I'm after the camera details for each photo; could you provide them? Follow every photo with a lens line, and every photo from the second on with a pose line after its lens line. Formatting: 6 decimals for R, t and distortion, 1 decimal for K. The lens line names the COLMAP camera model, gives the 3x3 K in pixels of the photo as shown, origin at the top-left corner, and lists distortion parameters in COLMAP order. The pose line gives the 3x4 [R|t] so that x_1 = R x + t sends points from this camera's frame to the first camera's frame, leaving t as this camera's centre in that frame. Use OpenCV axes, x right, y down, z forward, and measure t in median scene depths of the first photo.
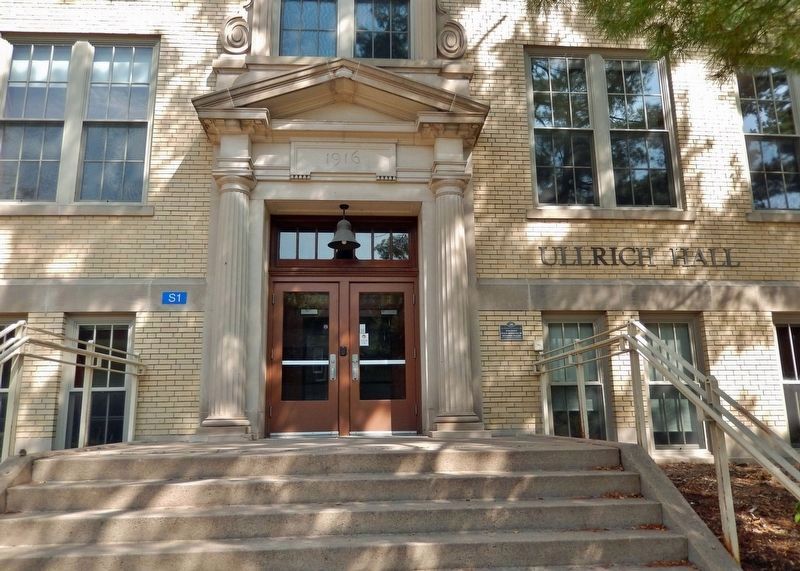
lens RADIAL K [[642.4, 0, 400.6], [0, 642.4, 283.9], [0, 0, 1]] dist [-0.011341, -0.006398]
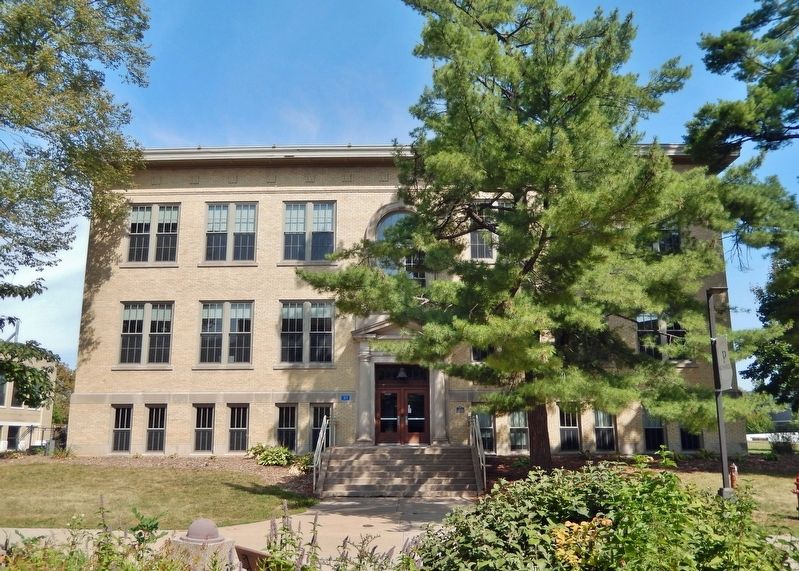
lens RADIAL K [[703.9, 0, 398.4], [0, 703.9, 286.7], [0, 0, 1]] dist [-0.003468, -0.000858]
pose [[0.994431, -0.013205, -0.104558, 0.237176], [0.013686, 0.999899, 0.003884, -0.496569], [0.104496, -0.005294, 0.994511, -2.186467]]
